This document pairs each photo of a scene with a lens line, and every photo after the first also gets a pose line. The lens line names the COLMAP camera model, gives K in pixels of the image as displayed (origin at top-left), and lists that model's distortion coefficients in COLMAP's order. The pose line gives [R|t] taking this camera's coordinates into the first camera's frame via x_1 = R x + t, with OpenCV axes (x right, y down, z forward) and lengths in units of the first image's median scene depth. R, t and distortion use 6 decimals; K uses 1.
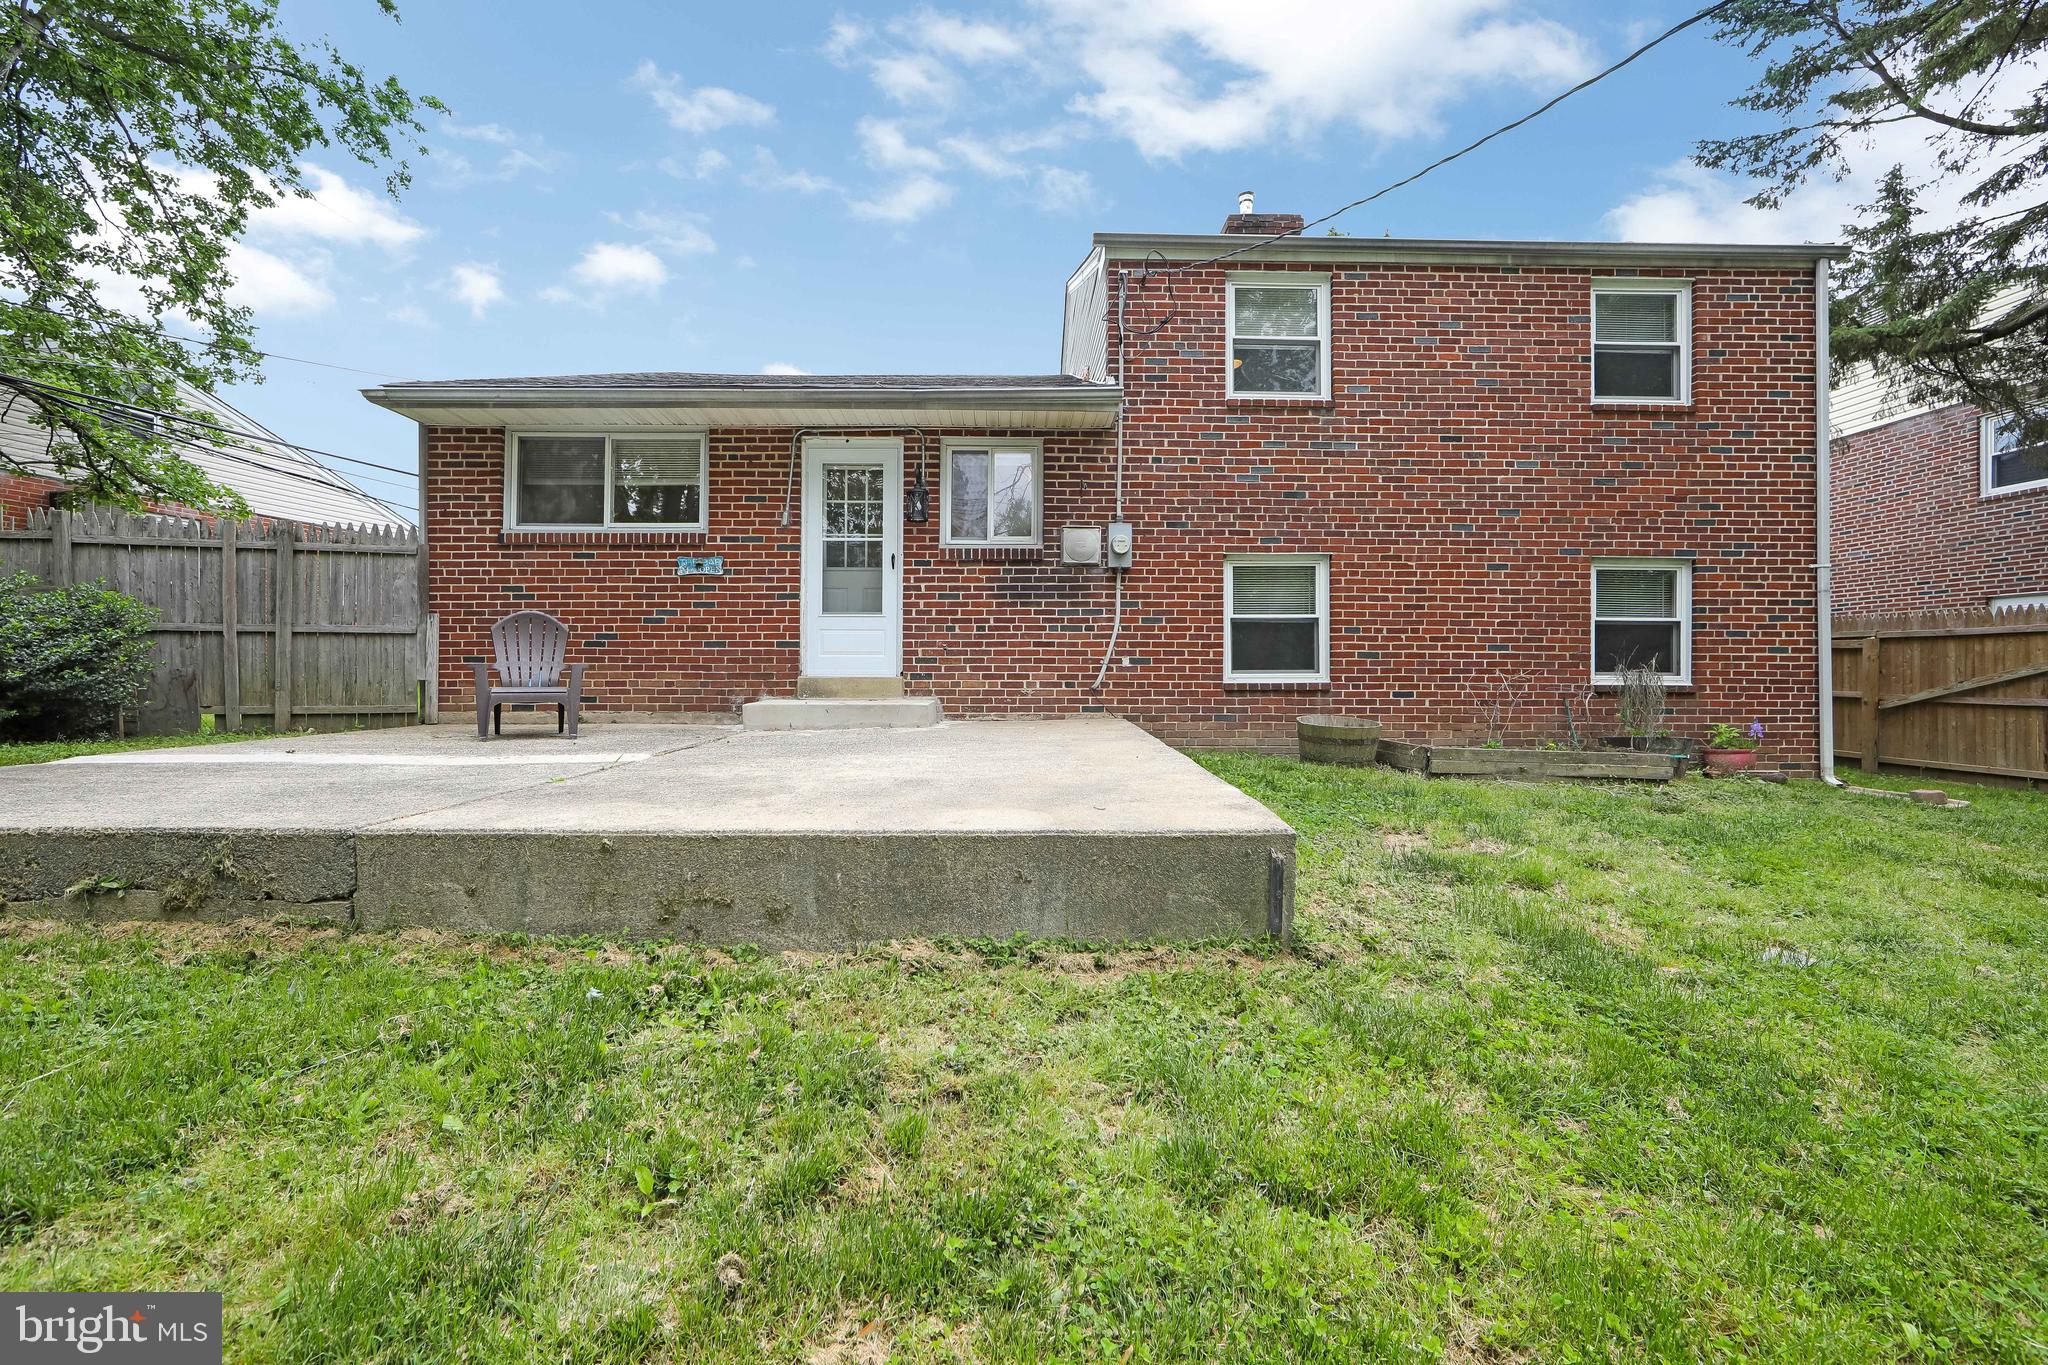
lens RADIAL K [[820.1, 0, 1024.0], [0, 820.1, 682.5], [0, 0, 1]] dist [-0.006523, 0.000393]
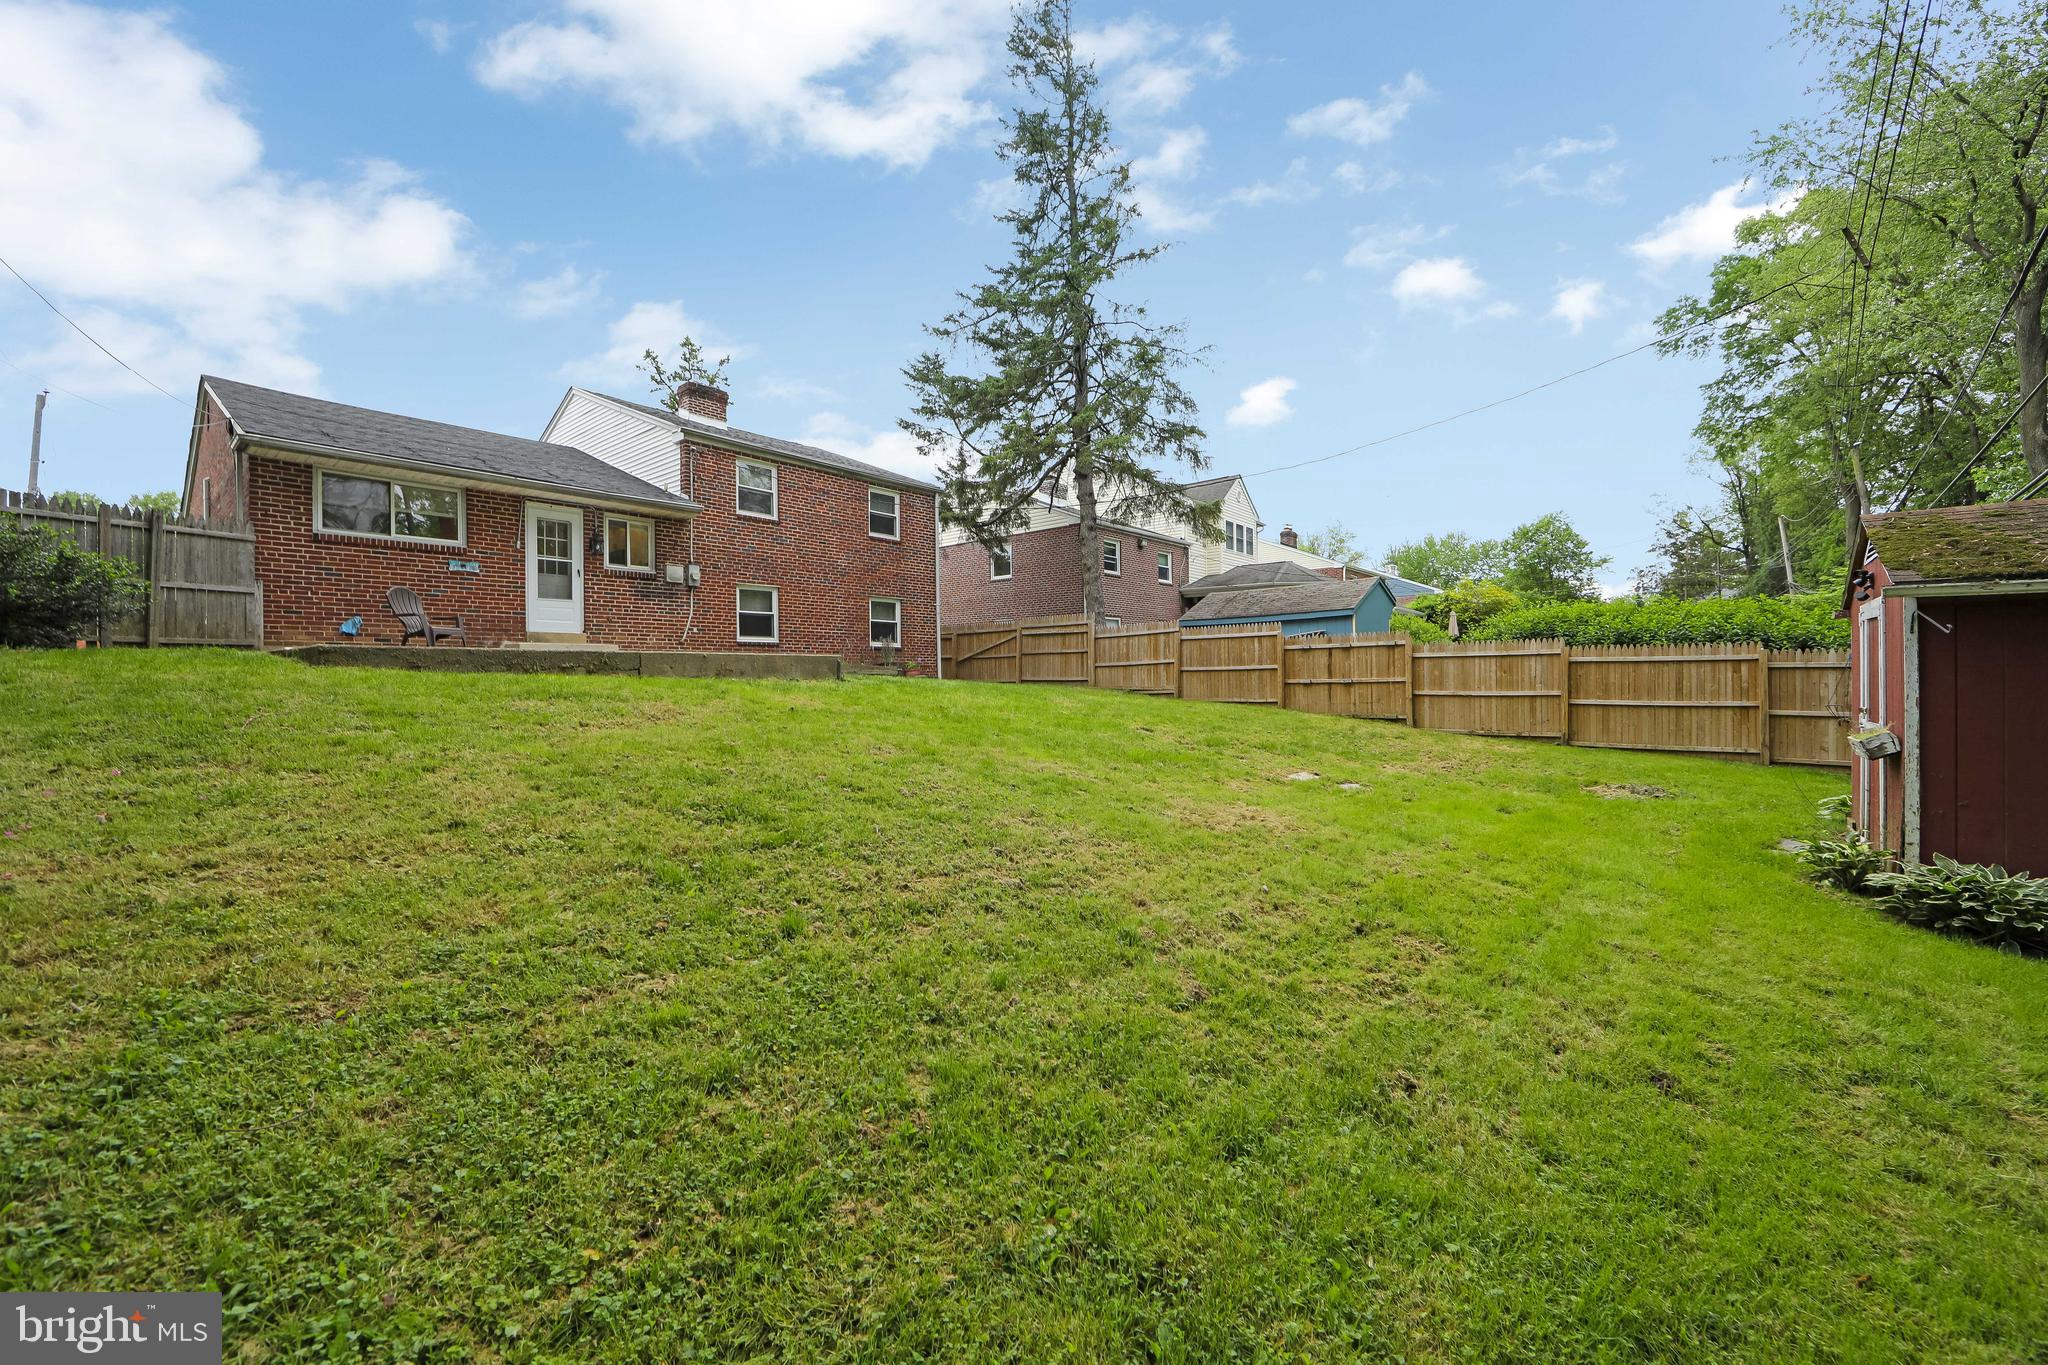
lens RADIAL K [[820.1, 0, 1024.0], [0, 820.1, 682.5], [0, 0, 1]] dist [-0.006523, 0.000393]
pose [[0.659149, -0.009307, 0.751954, -0.908316], [0.008903, 0.999950, 0.004572, 0.108195], [-0.751959, 0.003681, 0.659199, -1.039742]]
